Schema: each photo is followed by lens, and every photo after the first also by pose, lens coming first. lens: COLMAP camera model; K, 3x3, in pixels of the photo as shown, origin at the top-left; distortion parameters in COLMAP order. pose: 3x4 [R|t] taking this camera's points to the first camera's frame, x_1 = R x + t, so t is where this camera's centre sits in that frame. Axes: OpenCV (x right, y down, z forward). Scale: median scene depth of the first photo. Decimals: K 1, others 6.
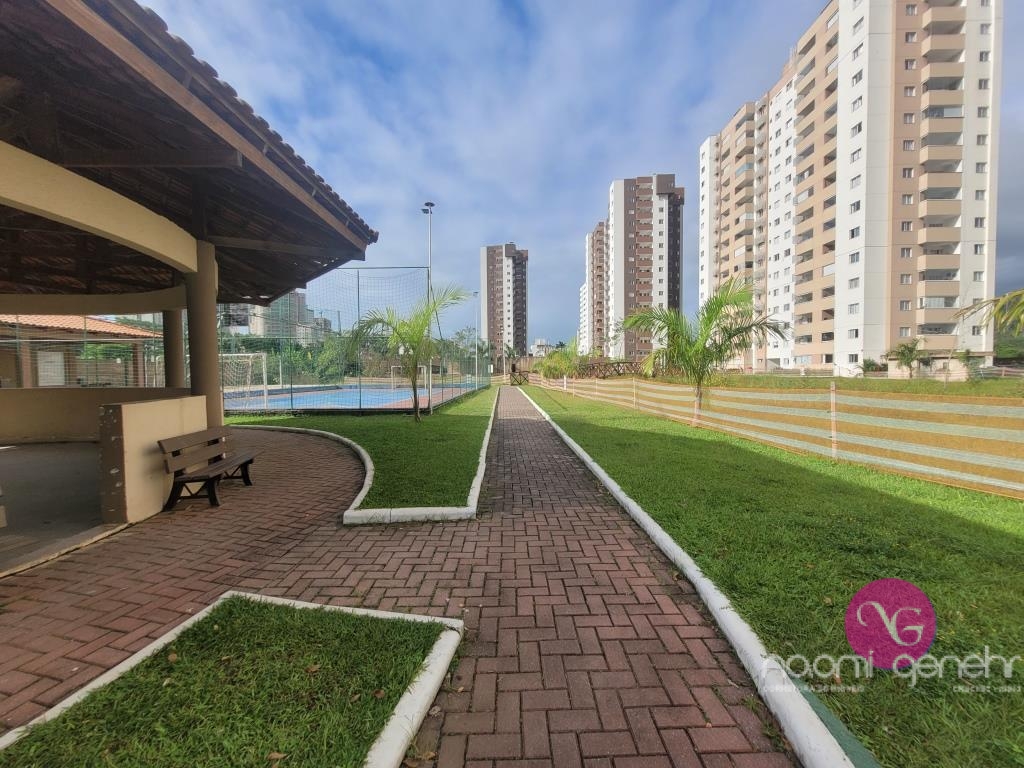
lens RADIAL K [[406.5, 0, 512.4], [0, 406.5, 386.1], [0, 0, 1]] dist [0.005188, 0.000304]
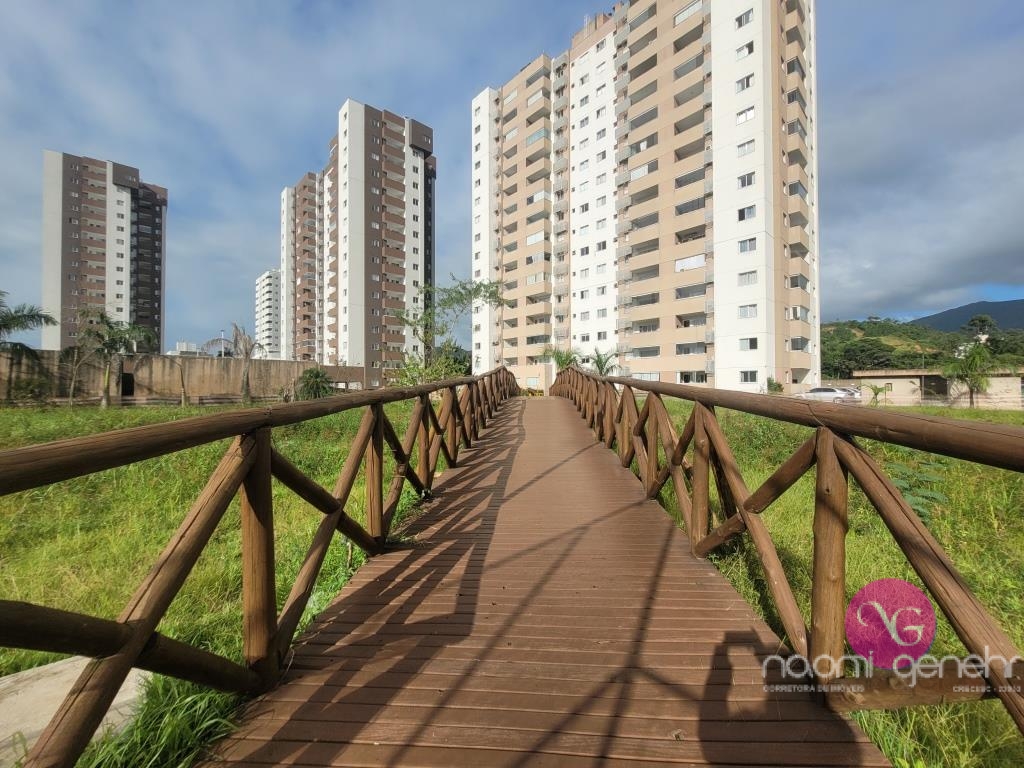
lens RADIAL K [[406.5, 0, 512.4], [0, 406.5, 386.1], [0, 0, 1]] dist [0.005188, 0.000304]
pose [[0.725391, 0.020999, 0.688017, -0.001024], [0.015895, 0.998757, -0.047241, -0.013423], [-0.688154, 0.045204, 0.724155, 0.480768]]
